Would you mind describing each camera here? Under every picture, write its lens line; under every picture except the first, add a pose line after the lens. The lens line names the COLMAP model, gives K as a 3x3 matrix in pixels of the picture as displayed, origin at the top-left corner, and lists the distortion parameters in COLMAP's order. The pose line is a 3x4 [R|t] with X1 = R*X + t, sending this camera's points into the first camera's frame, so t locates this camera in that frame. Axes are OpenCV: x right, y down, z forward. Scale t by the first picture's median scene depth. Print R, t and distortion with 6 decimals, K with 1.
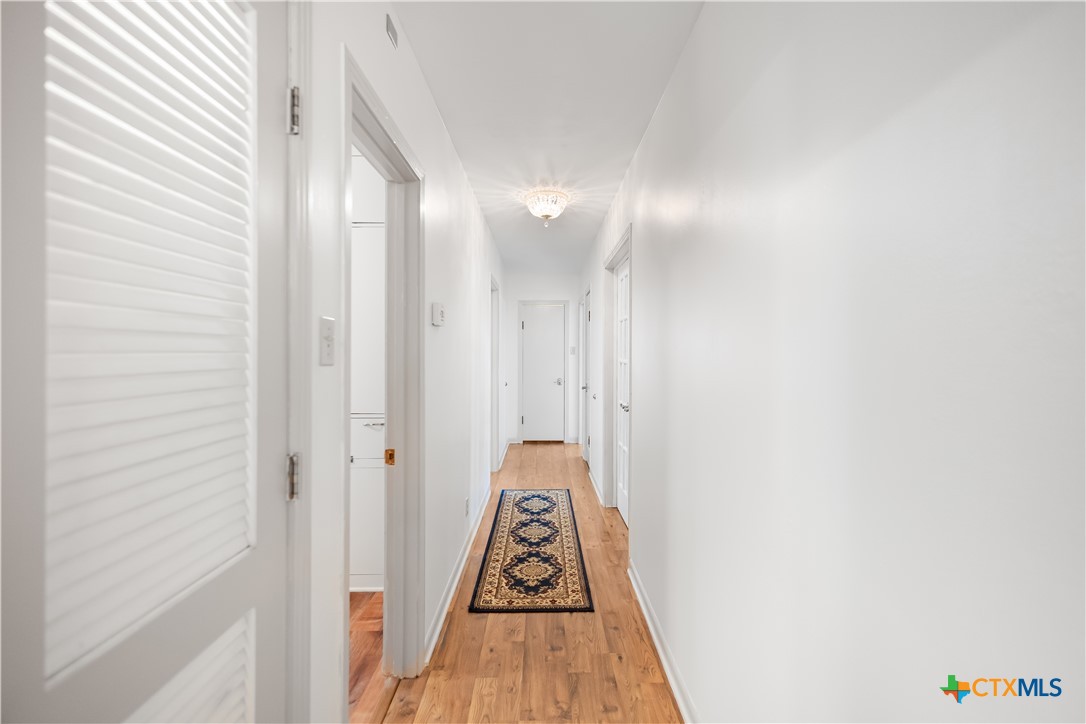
lens RADIAL K [[505.7, 0, 546.3], [0, 505.7, 358.6], [0, 0, 1]] dist [0.020379, 0.000050]
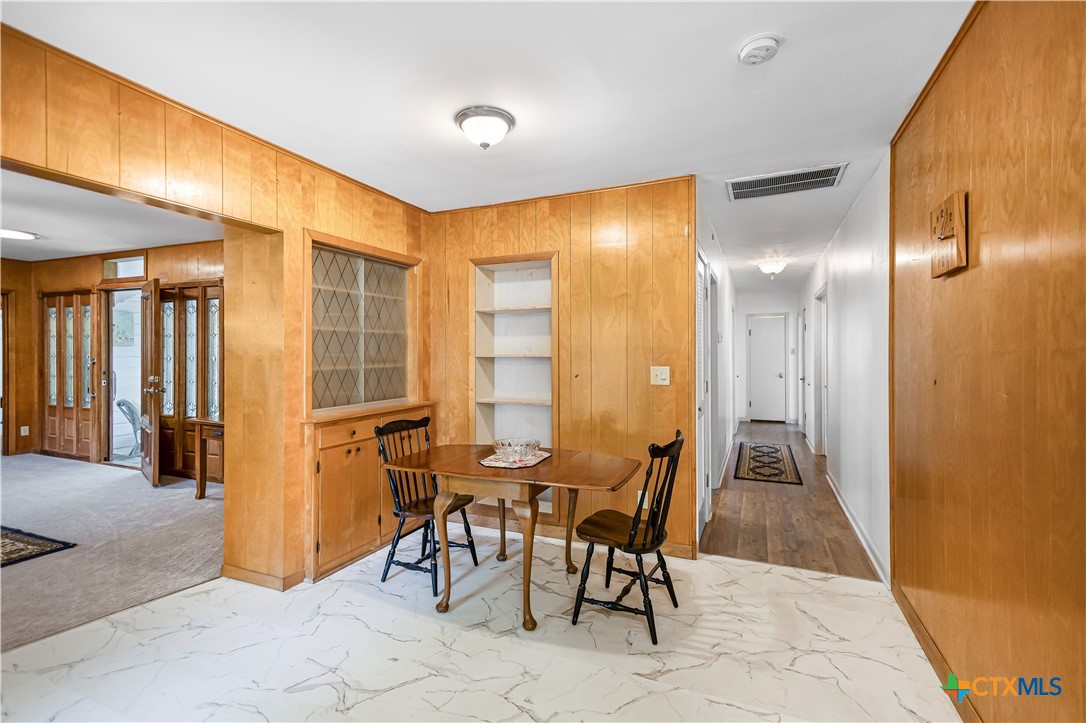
lens RADIAL K [[505.7, 0, 536.1], [0, 505.7, 353.0], [0, 0, 1]] dist [0.020379, 0.000050]
pose [[0.912746, -0.003368, -0.408514, -0.020385], [-0.001571, 0.999930, -0.011753, 0.006026], [0.408525, 0.011370, 0.912676, -0.598332]]
